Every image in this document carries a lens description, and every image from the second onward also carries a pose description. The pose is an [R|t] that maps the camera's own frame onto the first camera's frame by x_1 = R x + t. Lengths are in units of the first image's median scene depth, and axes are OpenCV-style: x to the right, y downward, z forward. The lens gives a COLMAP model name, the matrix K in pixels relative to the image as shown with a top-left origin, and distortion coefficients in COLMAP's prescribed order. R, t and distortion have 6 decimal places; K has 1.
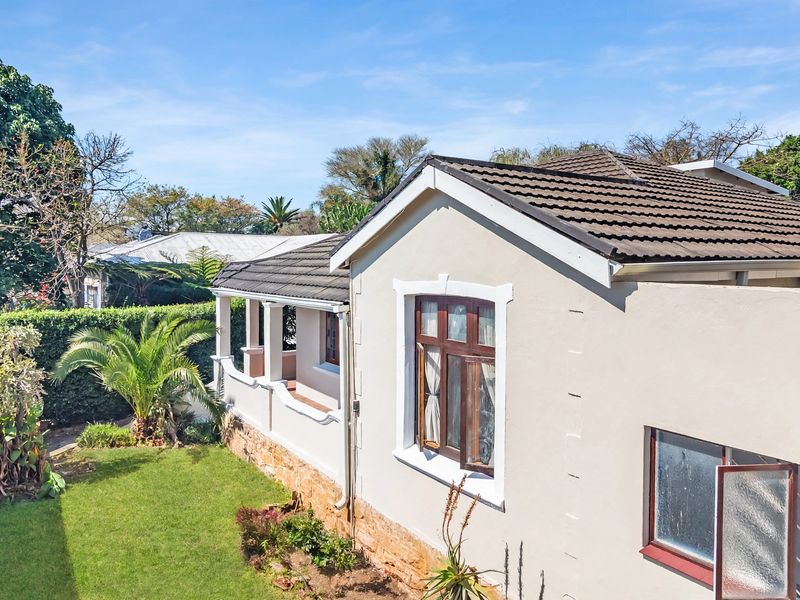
lens RADIAL K [[533.2, 0, 400.0], [0, 533.2, 300.0], [0, 0, 1]] dist [0.004437, -0.002774]
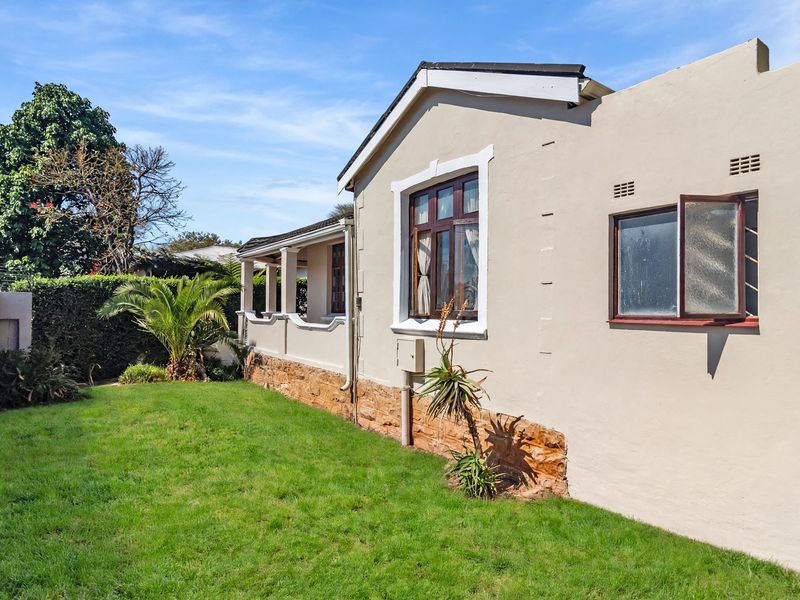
lens RADIAL K [[429.8, 0, 404.2], [0, 429.8, 313.3], [0, 0, 1]] dist [0.001685, 0.000336]
pose [[0.999526, 0.004277, 0.030494, -0.010211], [-0.003152, 0.999315, -0.036860, 0.252479], [-0.030631, 0.036746, 0.998855, 0.040053]]
